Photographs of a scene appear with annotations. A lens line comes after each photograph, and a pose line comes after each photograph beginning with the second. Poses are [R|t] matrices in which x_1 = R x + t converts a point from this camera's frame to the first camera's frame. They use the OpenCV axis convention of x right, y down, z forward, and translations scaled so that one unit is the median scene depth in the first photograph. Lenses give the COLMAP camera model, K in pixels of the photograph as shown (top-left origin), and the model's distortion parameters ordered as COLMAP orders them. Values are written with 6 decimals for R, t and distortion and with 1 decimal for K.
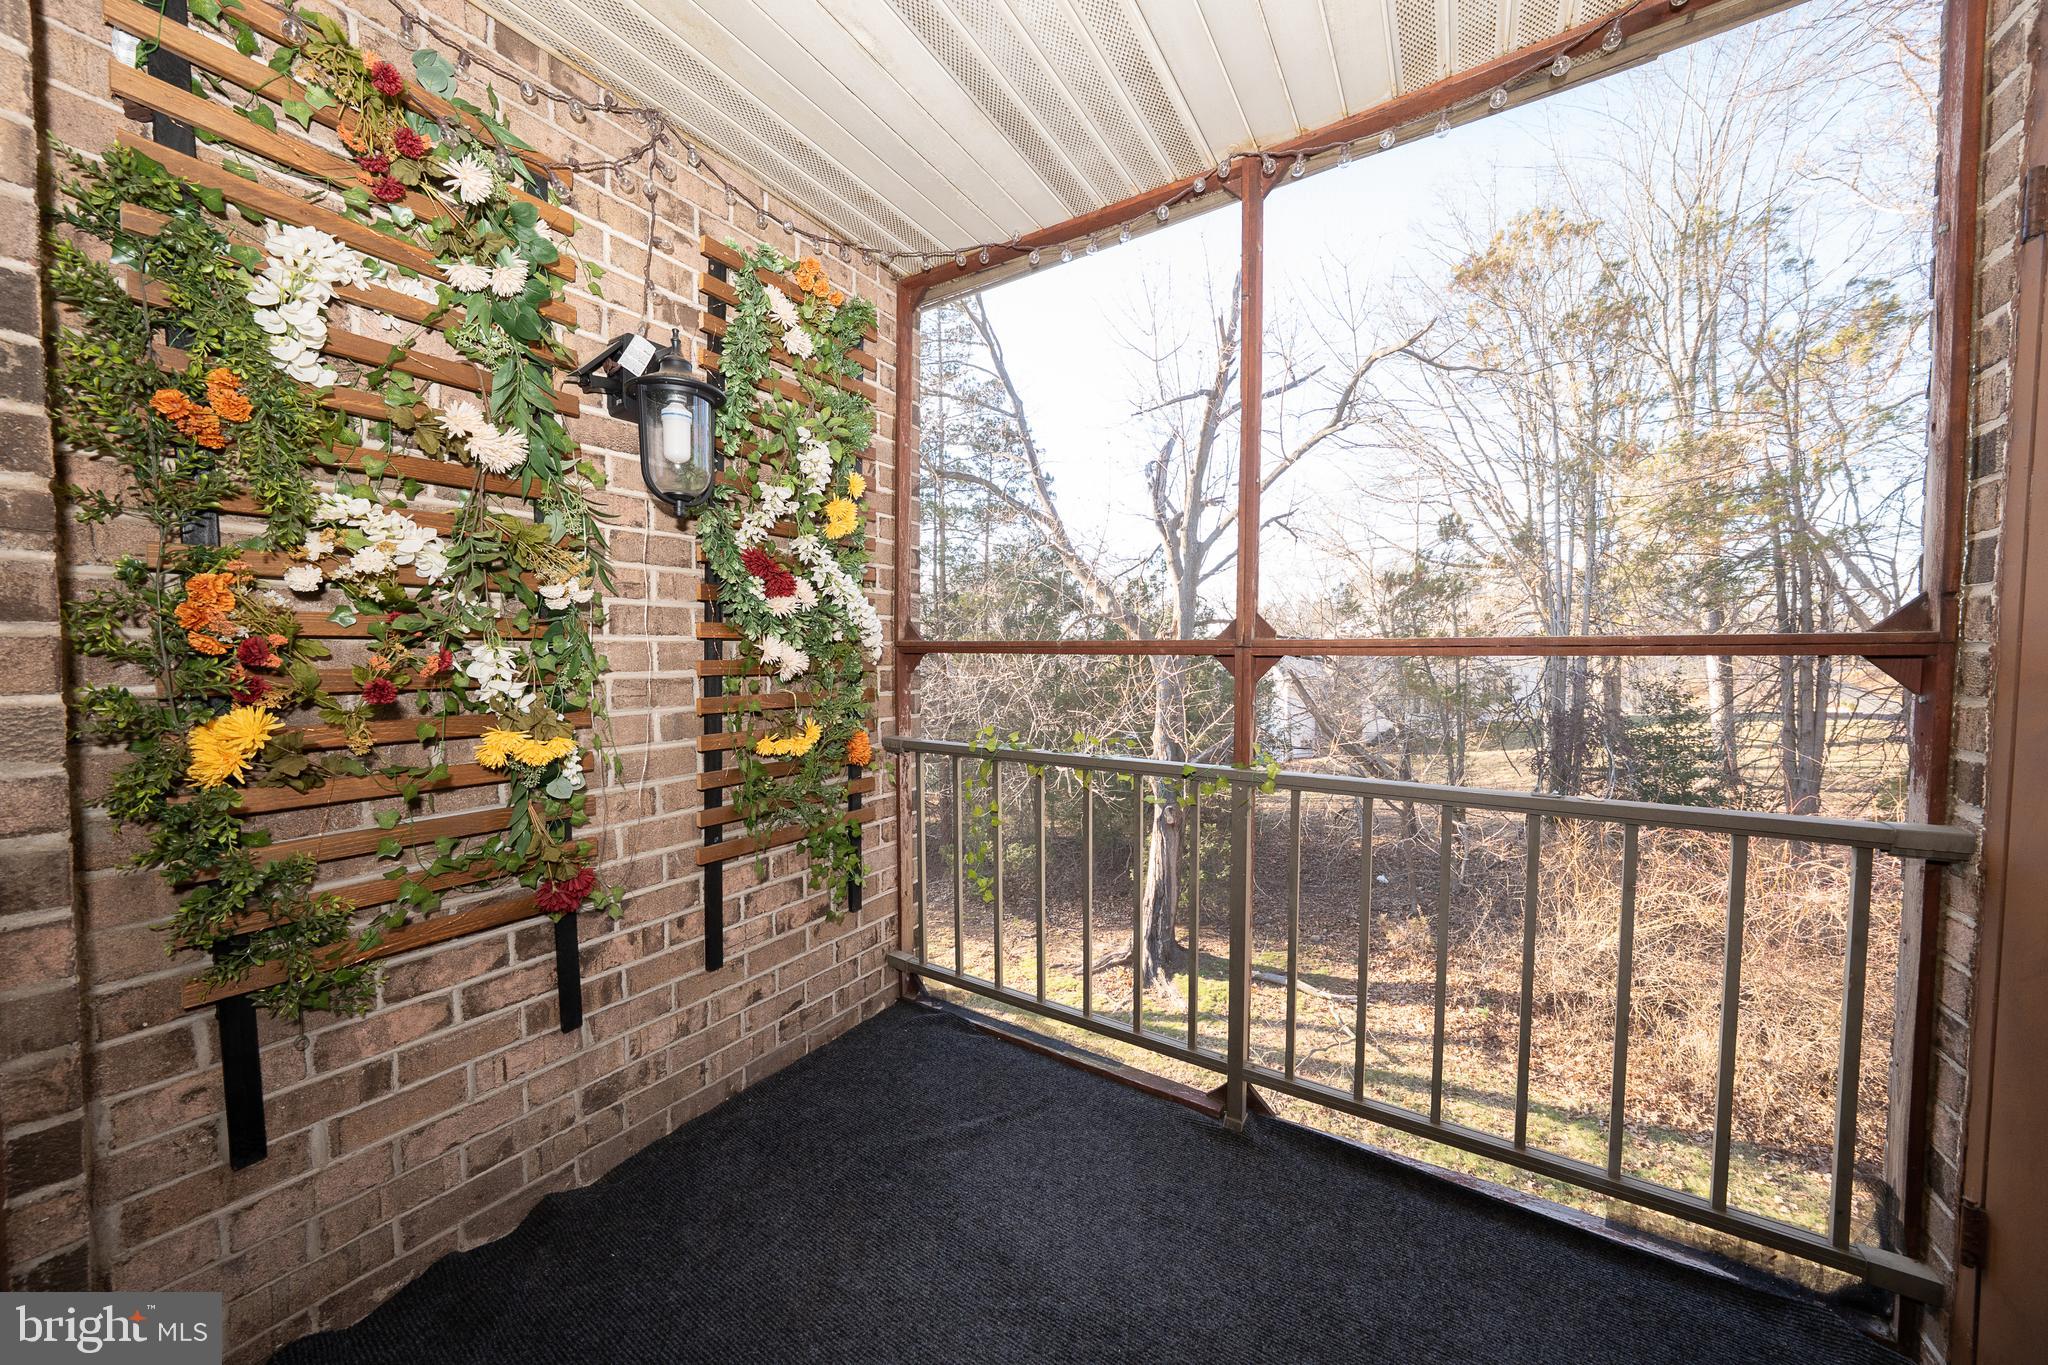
lens RADIAL K [[703.6, 0, 1022.9], [0, 703.6, 676.5], [0, 0, 1]] dist [-0.026963, 0.005361]
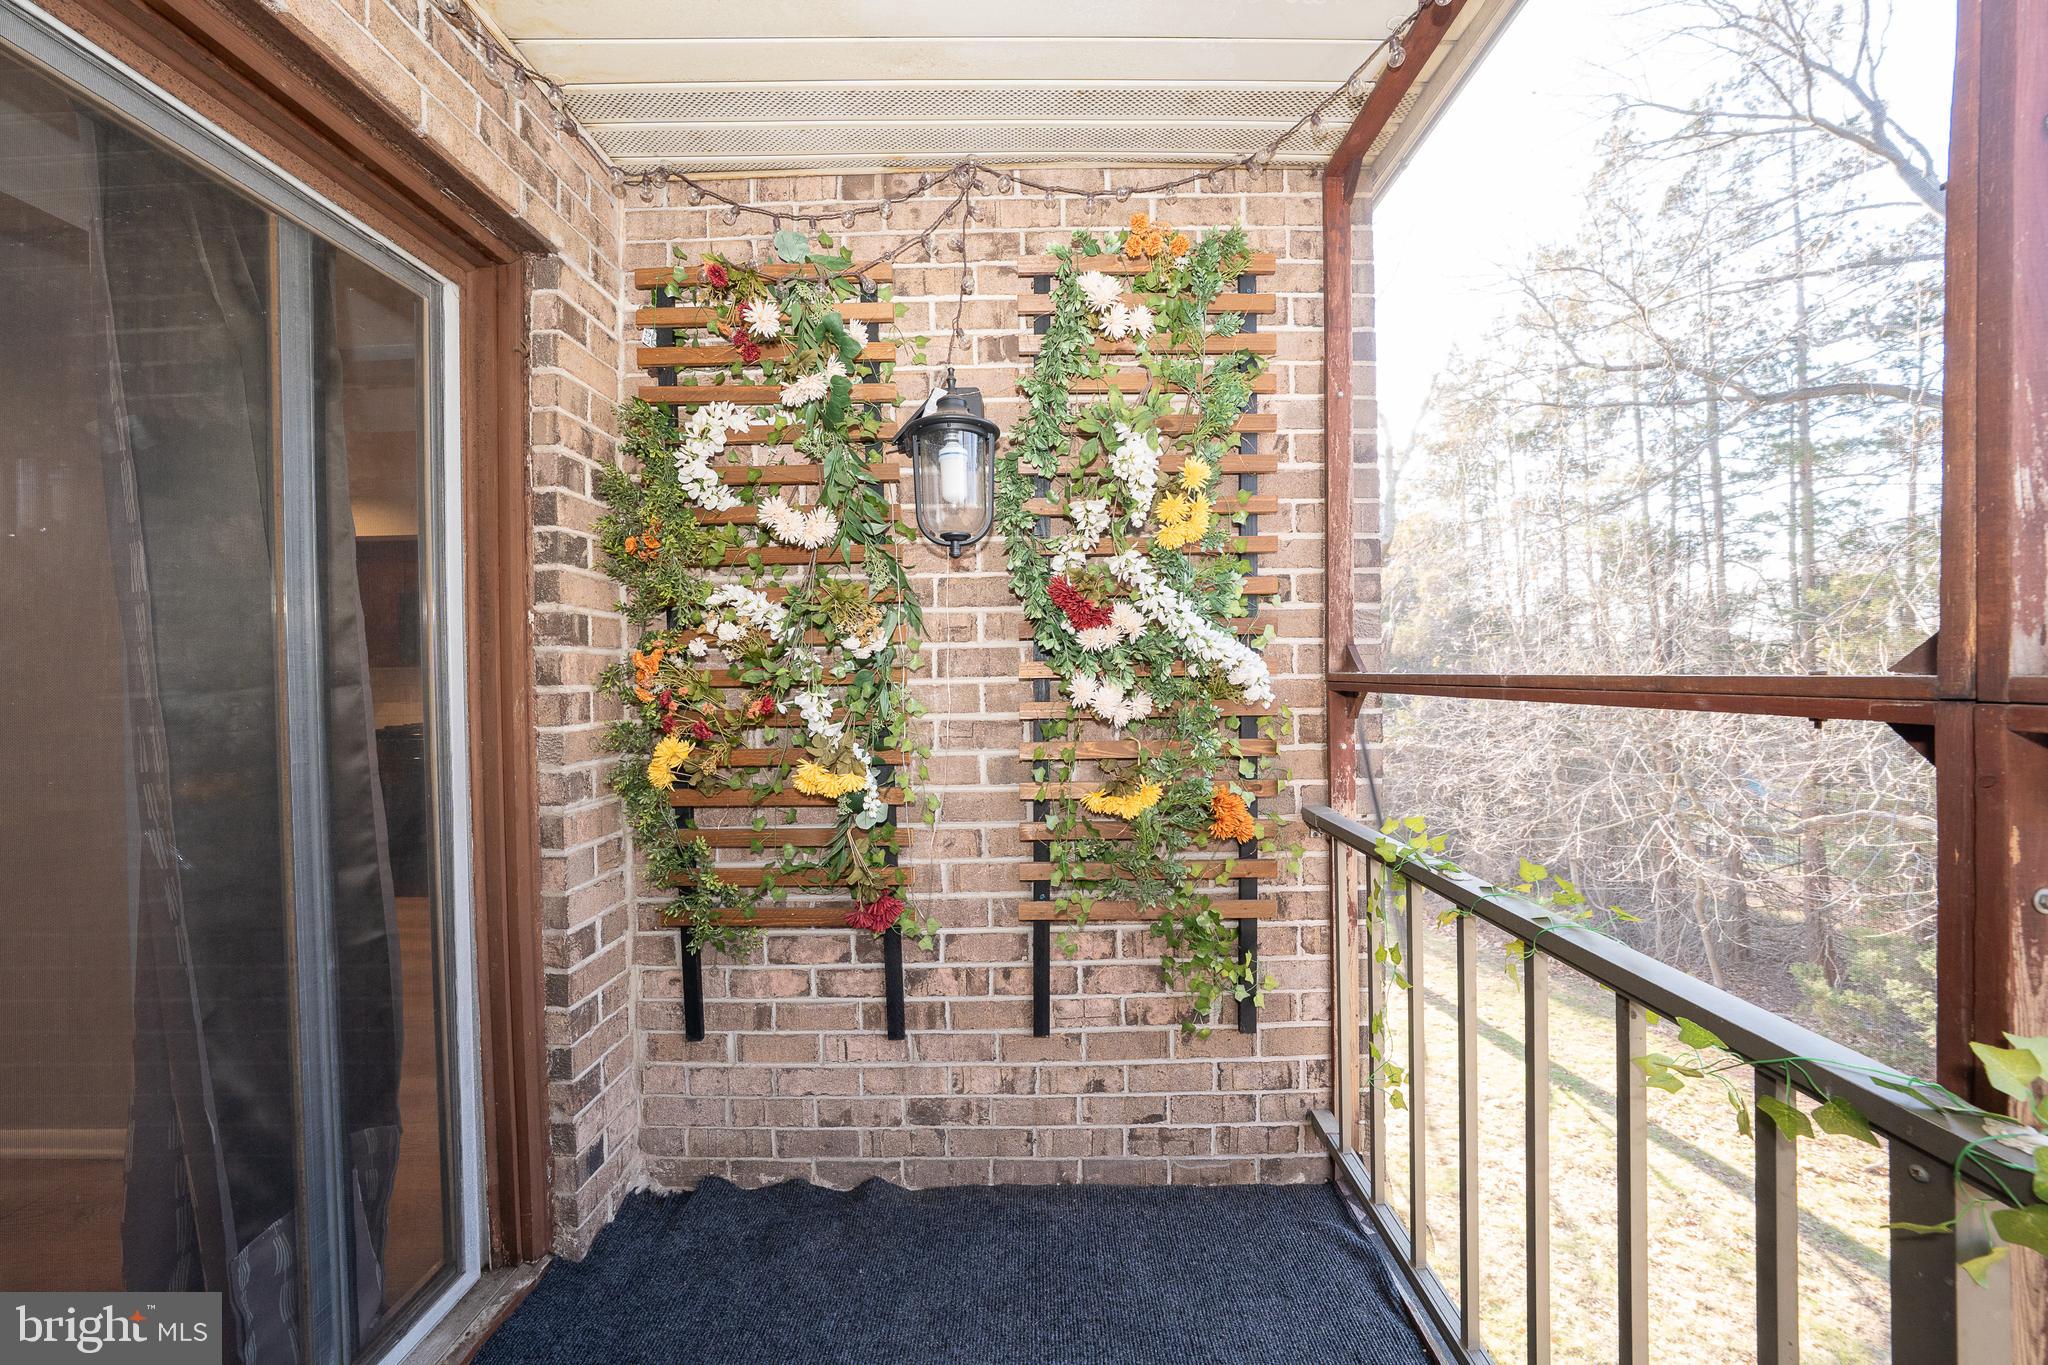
lens RADIAL K [[703.6, 0, 1028.4], [0, 703.6, 678.0], [0, 0, 1]] dist [-0.026963, 0.005361]
pose [[0.538198, -0.004487, -0.842806, 0.343720], [-0.014853, 0.999780, -0.014807, -0.041976], [0.842687, 0.020488, 0.538013, 0.496750]]
